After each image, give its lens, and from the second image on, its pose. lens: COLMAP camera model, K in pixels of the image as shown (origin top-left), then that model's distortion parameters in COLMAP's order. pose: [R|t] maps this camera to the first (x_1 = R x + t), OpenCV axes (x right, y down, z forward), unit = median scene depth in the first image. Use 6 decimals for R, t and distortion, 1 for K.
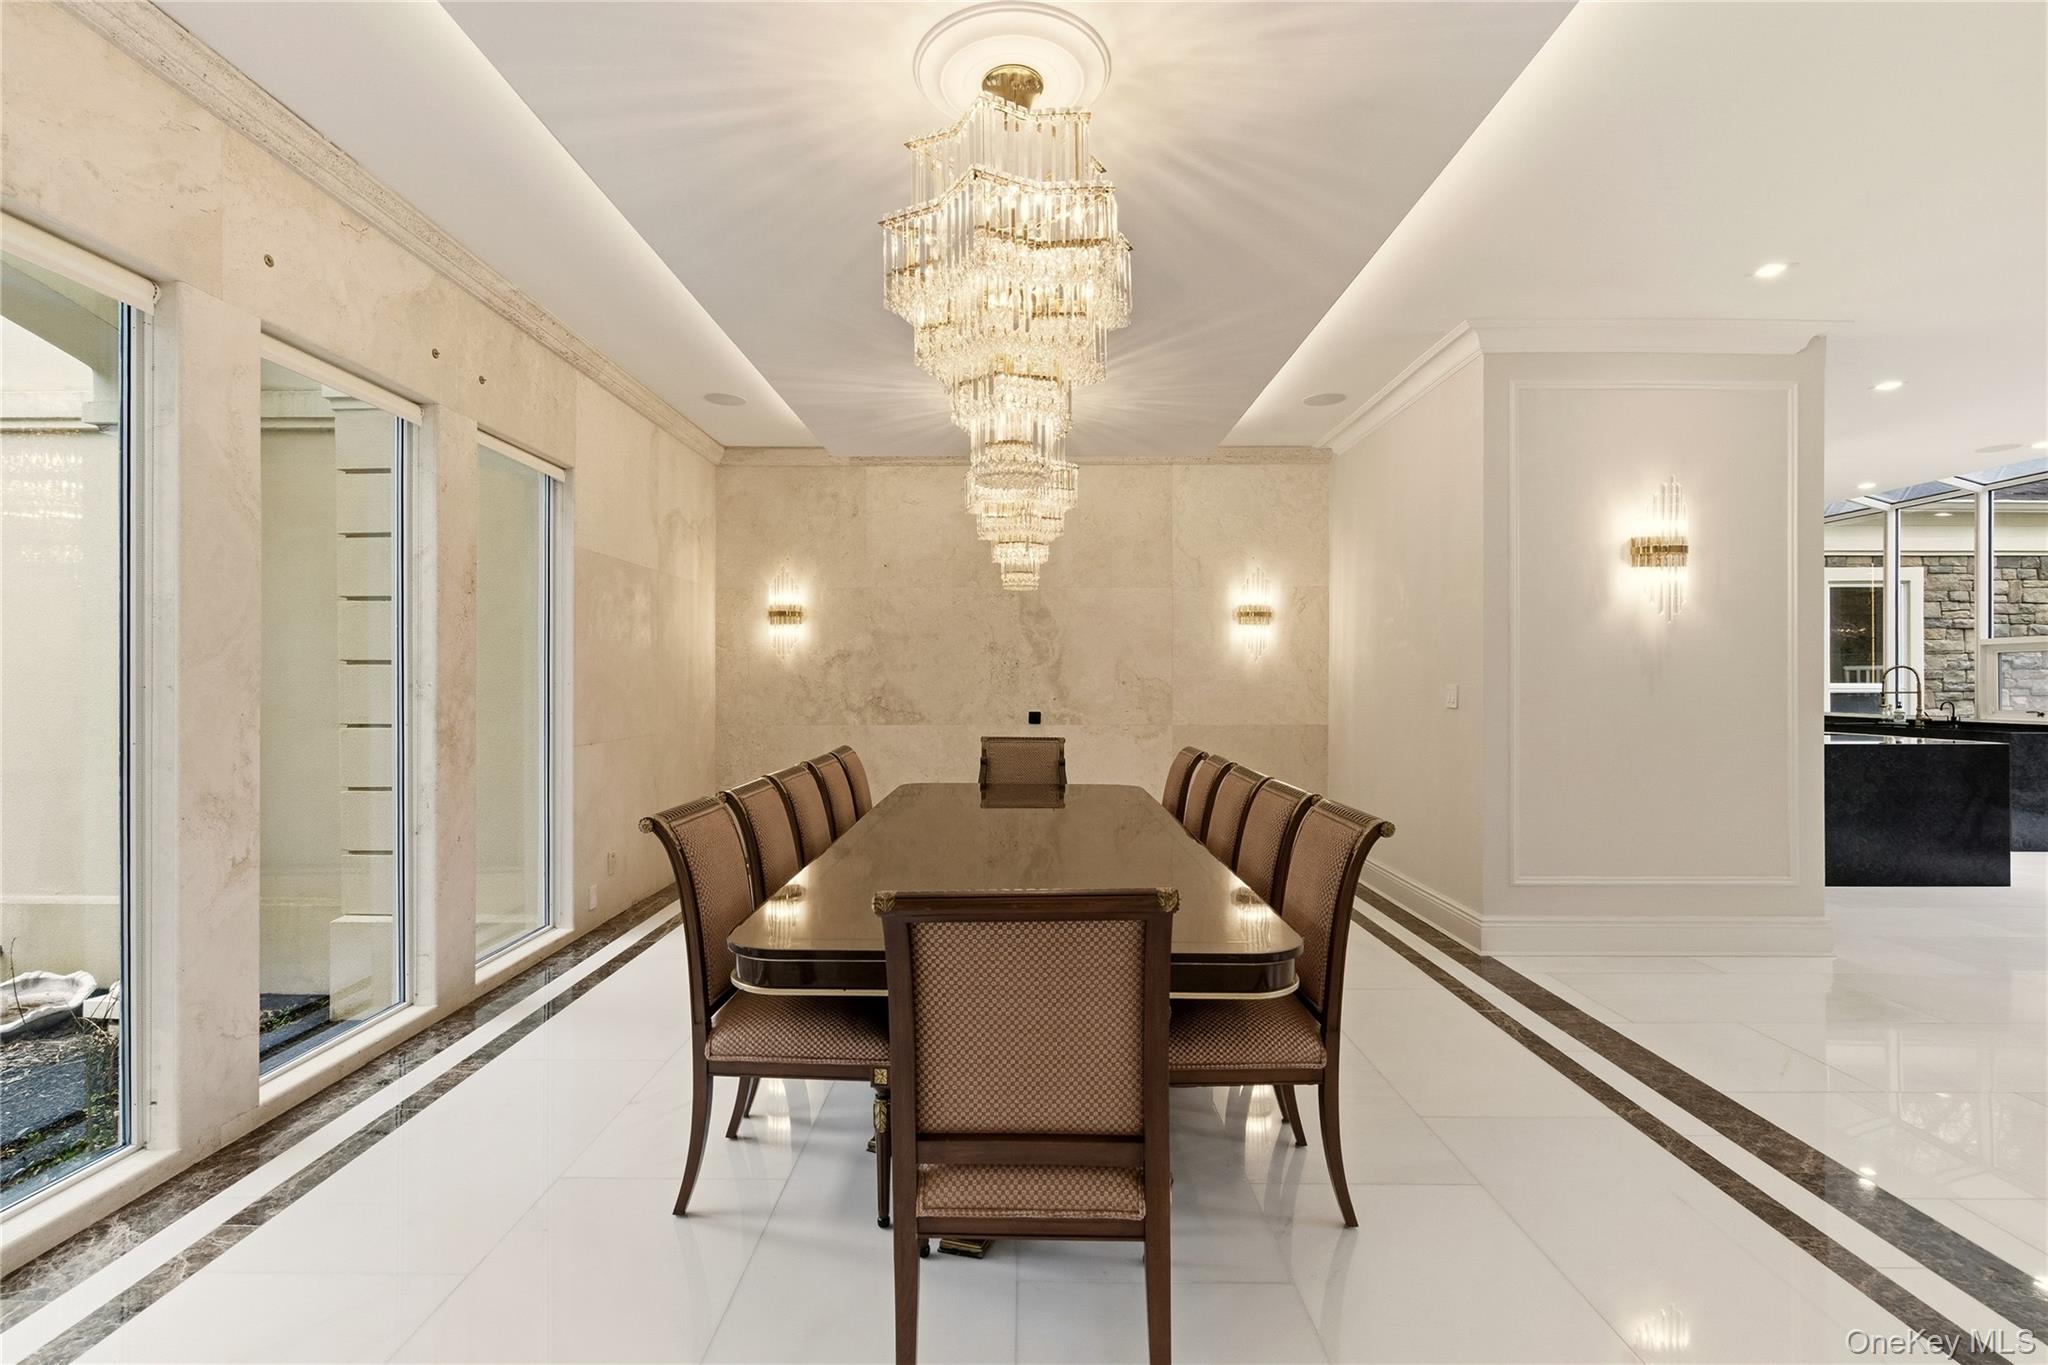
lens RADIAL K [[937.2, 0, 1016.8], [0, 937.2, 674.8], [0, 0, 1]] dist [0.007936, -0.002611]
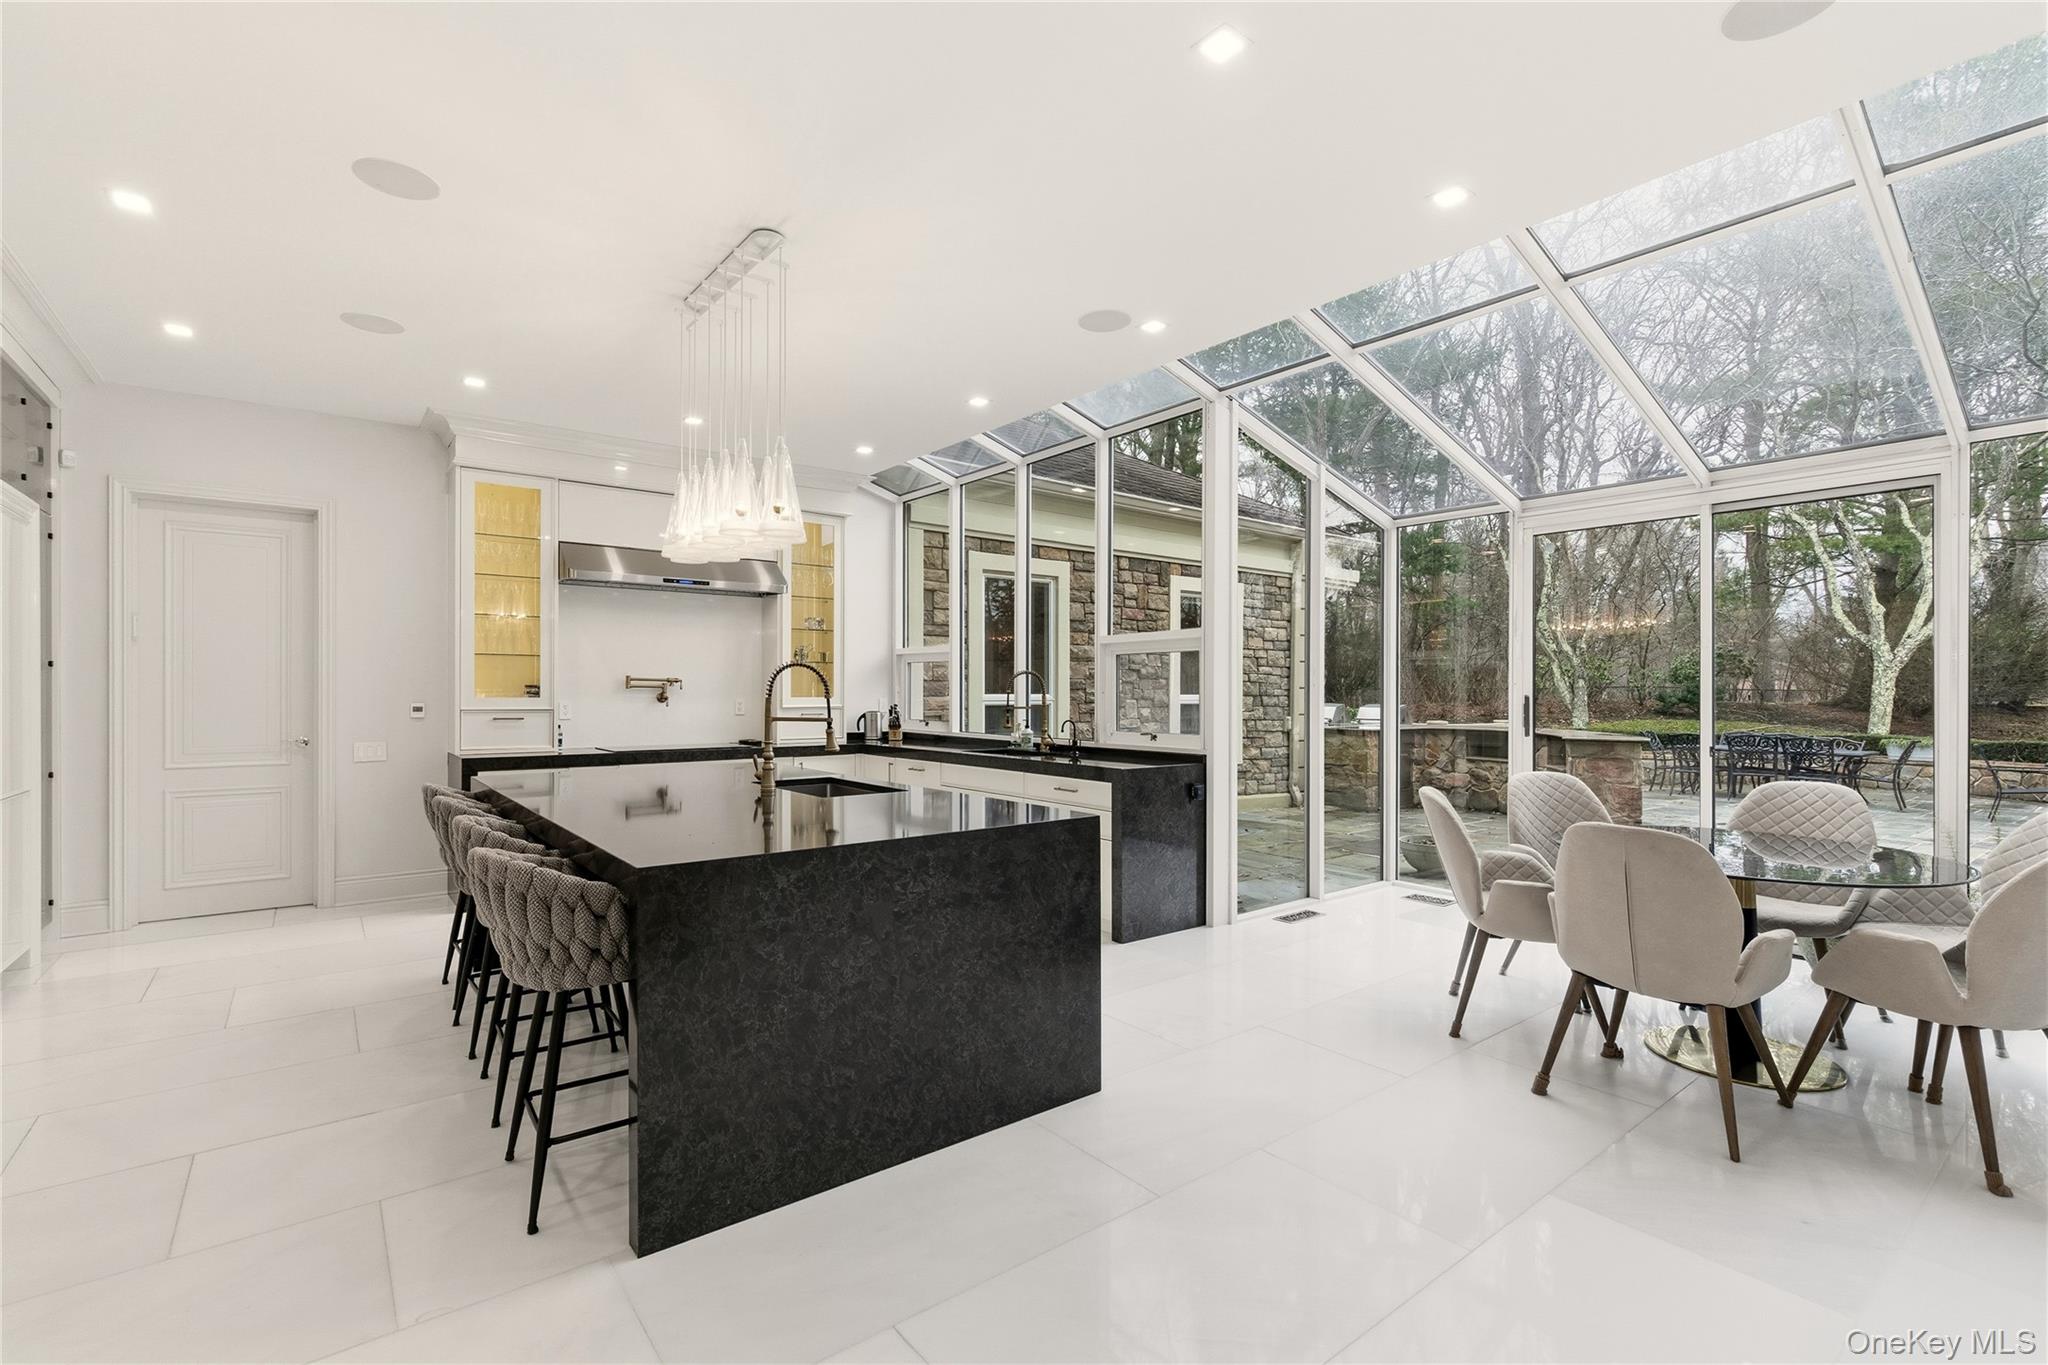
lens RADIAL K [[937.2, 0, 1017.7], [0, 937.2, 679.3], [0, 0, 1]] dist [0.007936, -0.002611]
pose [[0.784627, 0.009223, 0.619899, 0.369517], [-0.008341, 0.999956, -0.004319, -0.000337], [-0.619912, -0.001782, 0.784670, 0.330714]]
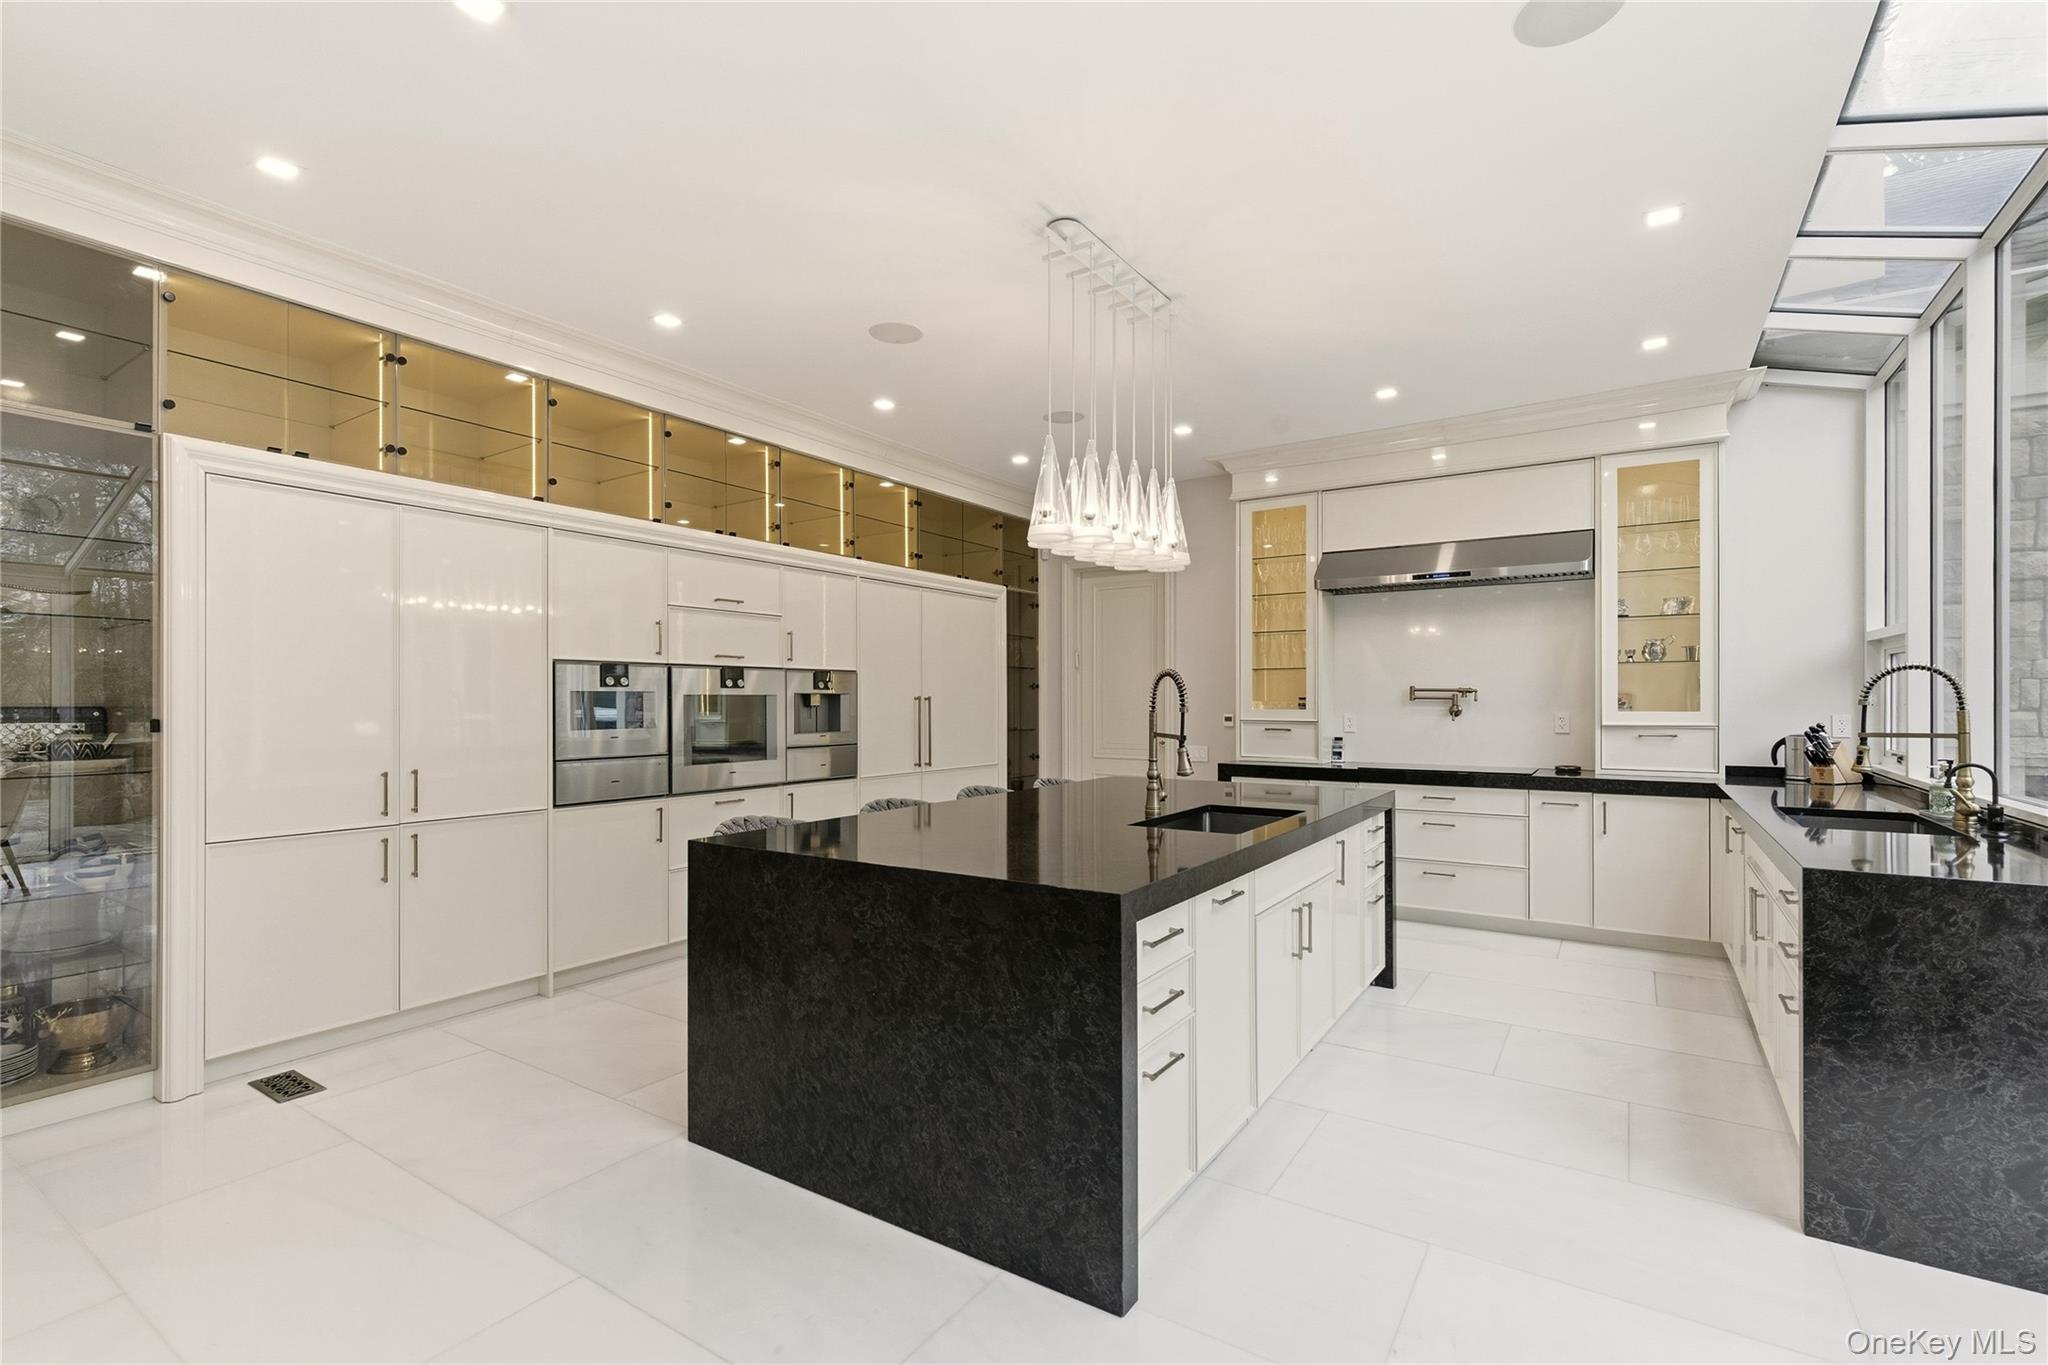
lens RADIAL K [[937.2, 0, 1013.7], [0, 937.2, 698.3], [0, 0, 1]] dist [0.007936, -0.002611]
pose [[0.831095, -0.000656, -0.556130, 0.659266], [0.004821, 0.999970, 0.006024, -0.000655], [0.556109, -0.007688, 0.831074, 0.373755]]
